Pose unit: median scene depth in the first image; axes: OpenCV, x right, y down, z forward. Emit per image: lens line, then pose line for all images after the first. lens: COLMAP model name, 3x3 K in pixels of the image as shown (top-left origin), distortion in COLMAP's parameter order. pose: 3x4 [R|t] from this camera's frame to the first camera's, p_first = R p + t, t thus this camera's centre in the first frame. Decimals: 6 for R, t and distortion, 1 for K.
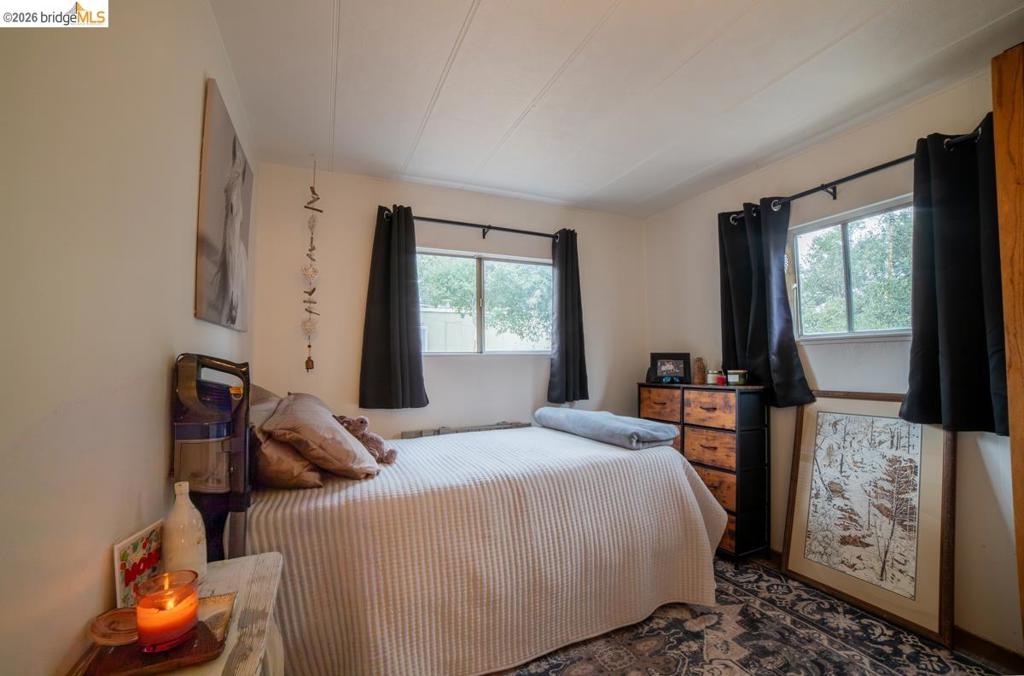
lens RADIAL K [[415.2, 0, 524.9], [0, 415.2, 340.3], [0, 0, 1]] dist [-0.083965, 0.022693]
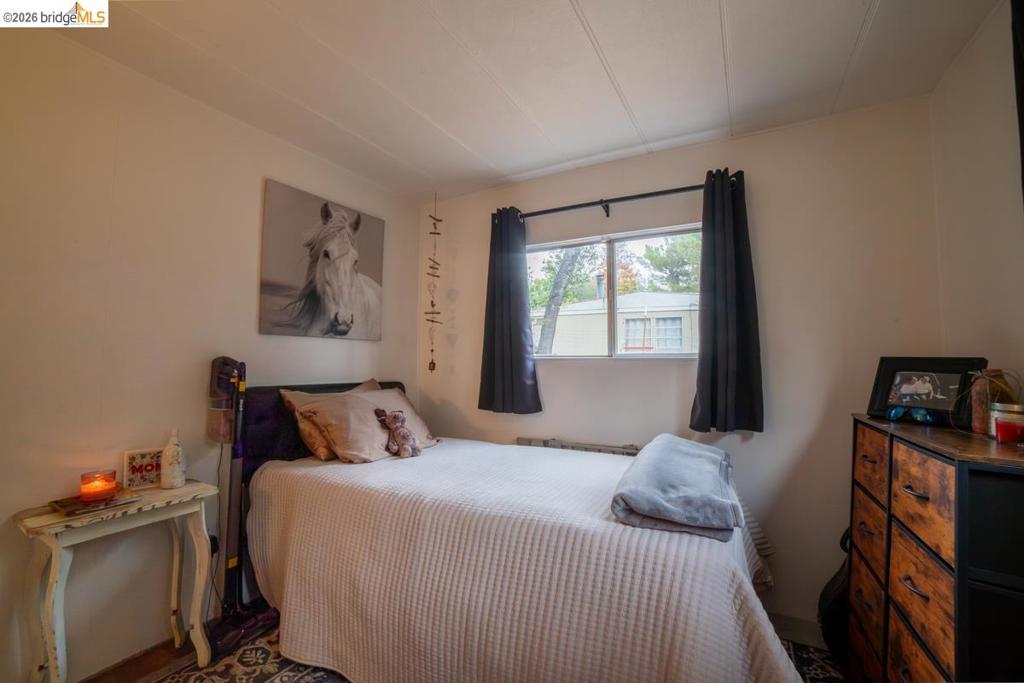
lens RADIAL K [[422.6, 0, 508.5], [0, 422.6, 336.1], [0, 0, 1]] dist [-0.098807, 0.031758]
pose [[0.578716, -0.034143, -0.814814, 0.628042], [0.024239, 0.999402, -0.024662, 0.008673], [0.815169, -0.005478, 0.579198, 0.499141]]
